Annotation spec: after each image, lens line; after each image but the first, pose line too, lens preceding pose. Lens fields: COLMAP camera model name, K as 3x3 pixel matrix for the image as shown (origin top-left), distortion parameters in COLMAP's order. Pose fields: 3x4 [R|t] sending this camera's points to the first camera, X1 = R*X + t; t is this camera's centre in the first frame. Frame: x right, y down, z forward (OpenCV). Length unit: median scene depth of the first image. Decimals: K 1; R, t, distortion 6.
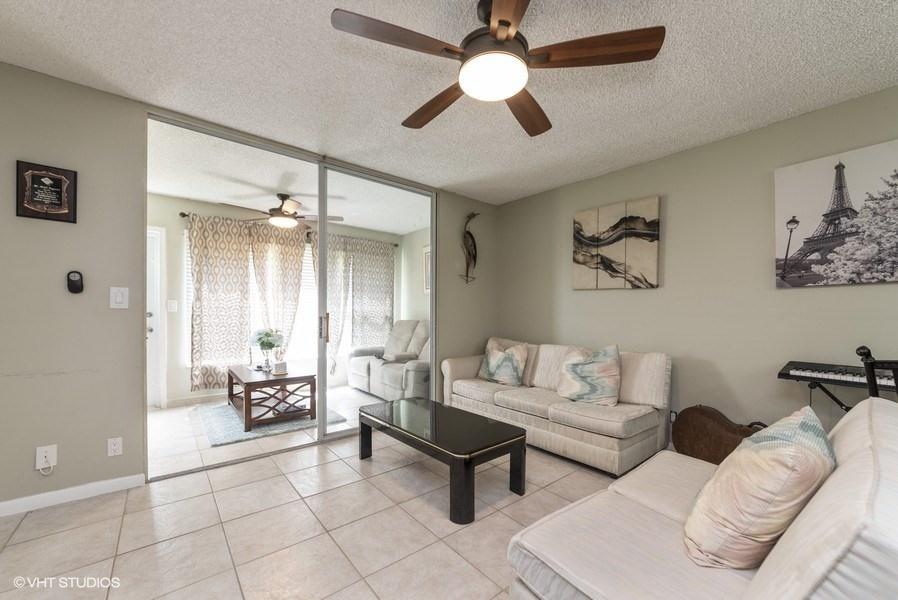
lens RADIAL K [[352.6, 0, 448.4], [0, 352.6, 316.8], [0, 0, 1]] dist [-0.000925, -0.000194]
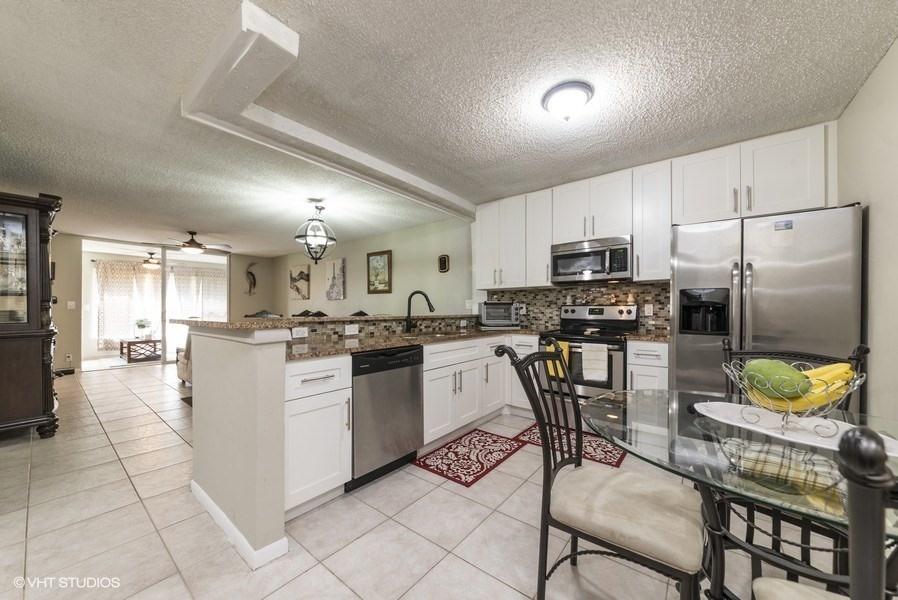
lens RADIAL K [[323.9, 0, 446.2], [0, 323.9, 310.1], [0, 0, 1]] dist [-0.013087, -0.000020]
pose [[0.976345, -0.009684, 0.216000, 0.813530], [0.012437, 0.999858, -0.011391, 0.030080], [-0.215859, 0.013808, 0.976327, -1.200396]]
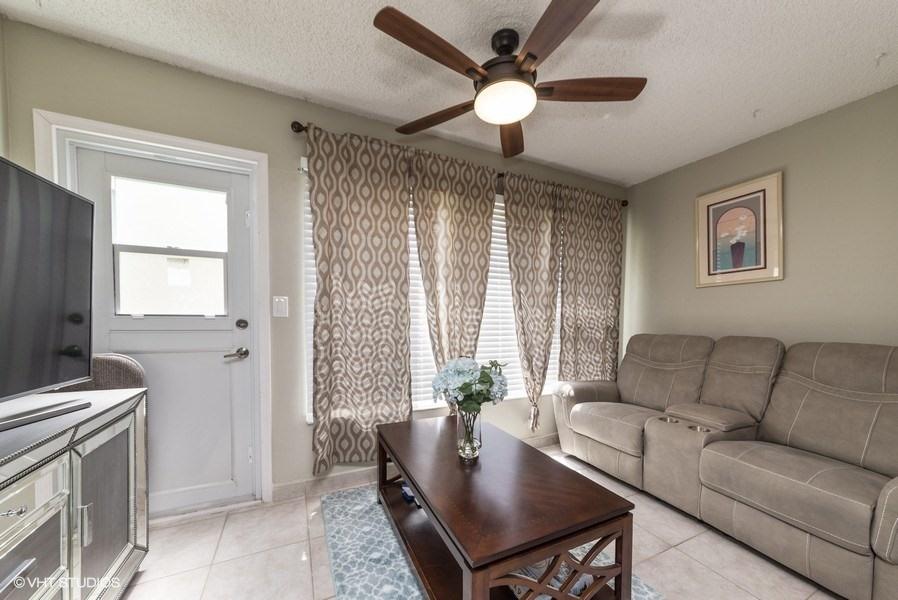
lens RADIAL K [[313.3, 0, 446.6], [0, 313.3, 329.7], [0, 0, 1]] dist [0.013483, 0.000007]
pose [[0.968864, 0.012892, -0.247259, -0.453767], [-0.006627, 0.999636, 0.026152, -0.011996], [0.247506, -0.023699, 0.968596, 0.640395]]
